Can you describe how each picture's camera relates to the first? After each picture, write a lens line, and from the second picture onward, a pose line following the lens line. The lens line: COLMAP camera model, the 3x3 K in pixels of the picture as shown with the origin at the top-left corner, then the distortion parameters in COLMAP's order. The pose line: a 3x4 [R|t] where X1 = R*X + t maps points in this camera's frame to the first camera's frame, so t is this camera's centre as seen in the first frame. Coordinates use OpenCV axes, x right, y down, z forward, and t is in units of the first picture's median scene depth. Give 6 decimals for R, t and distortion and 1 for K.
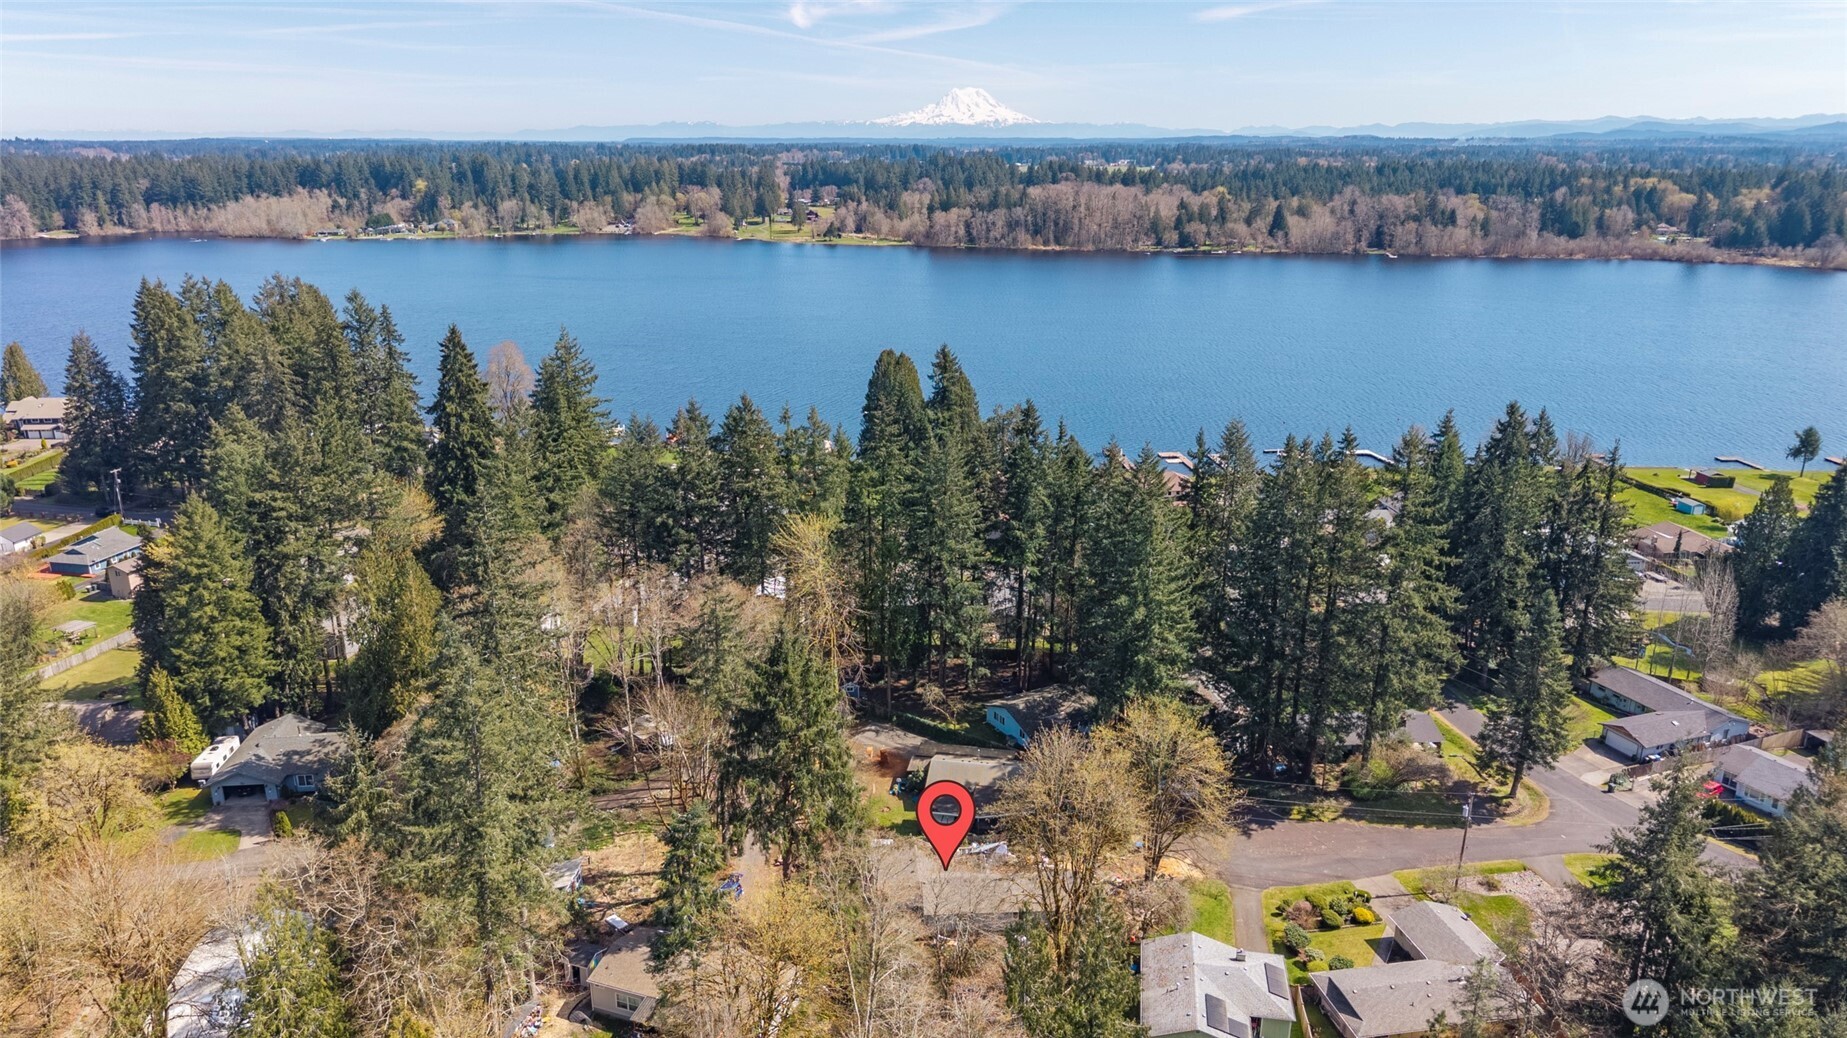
lens RADIAL K [[1226.4, 0, 935.8], [0, 1226.4, 516.2], [0, 0, 1]] dist [0.037677, -0.047411]
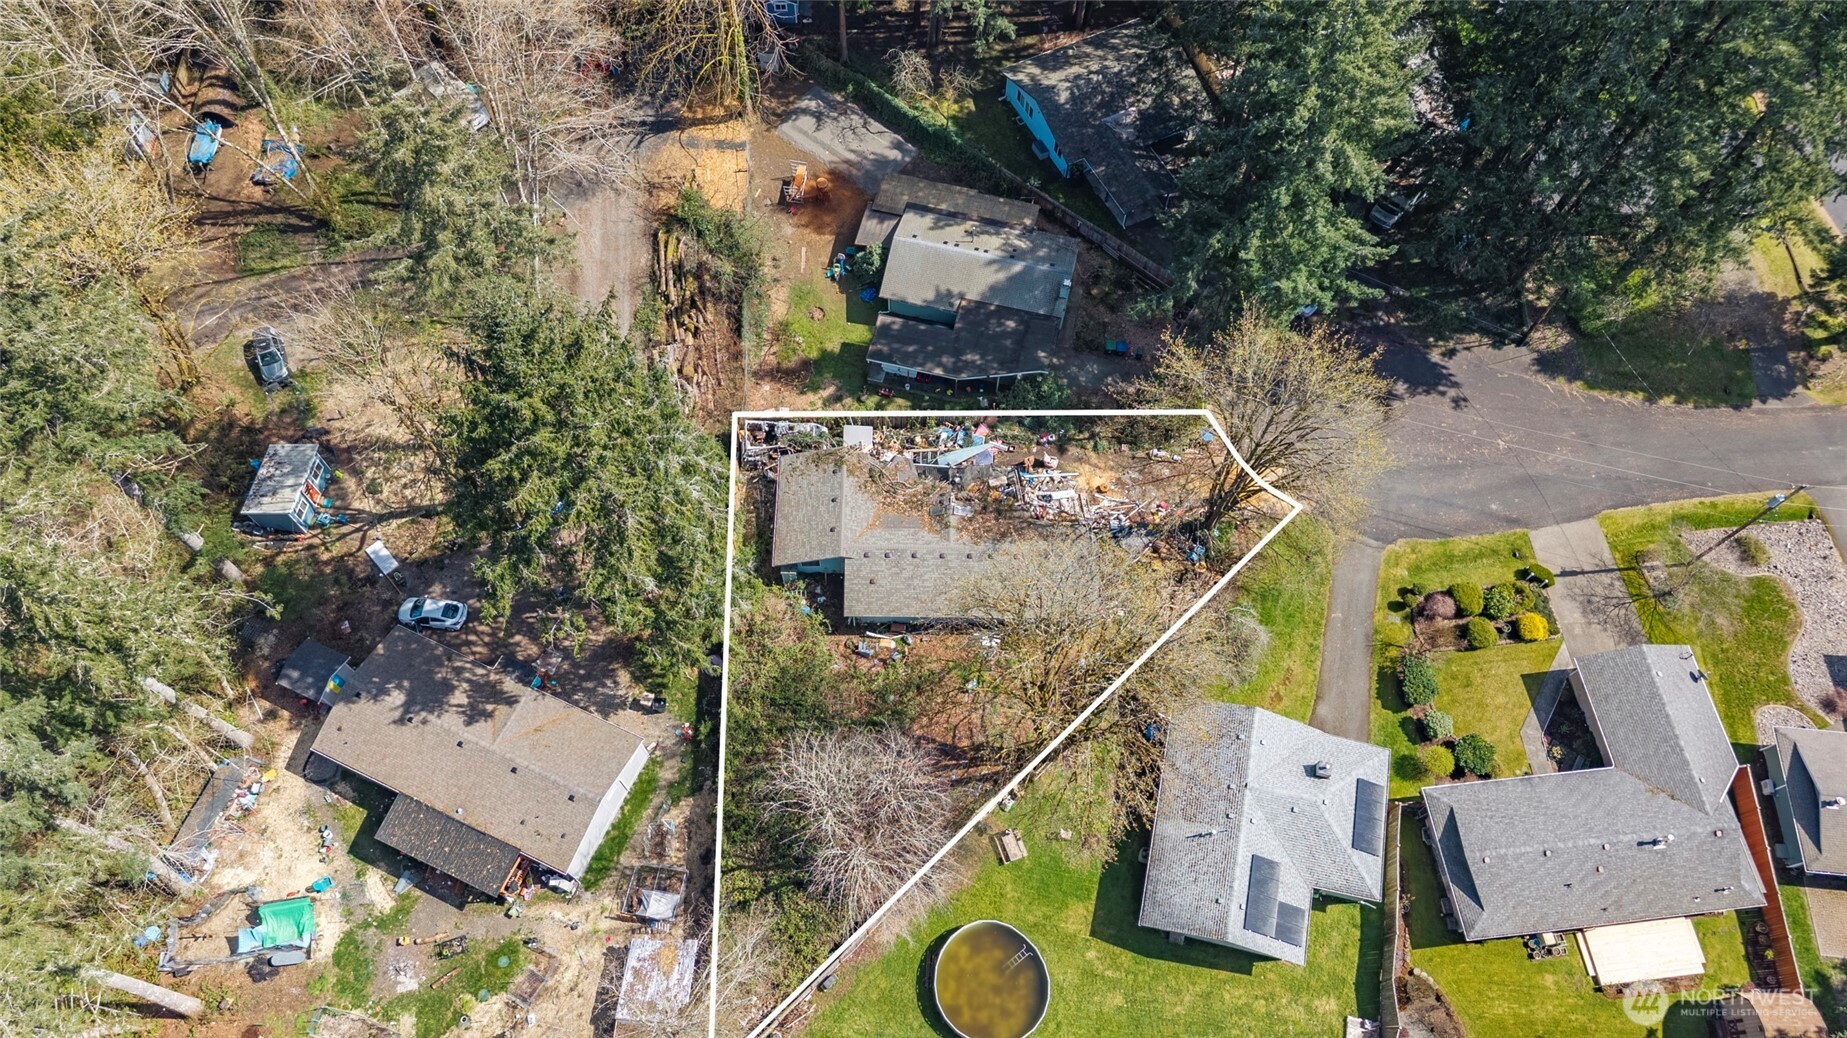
lens RADIAL K [[1226.4, 0, 935.8], [0, 1226.4, 516.2], [0, 0, 1]] dist [0.037677, -0.047411]
pose [[0.997240, 0.072341, -0.016704, 0.037938], [-0.037243, 0.682045, 0.730361, -0.152037], [0.064228, -0.727723, 0.682857, 0.511067]]
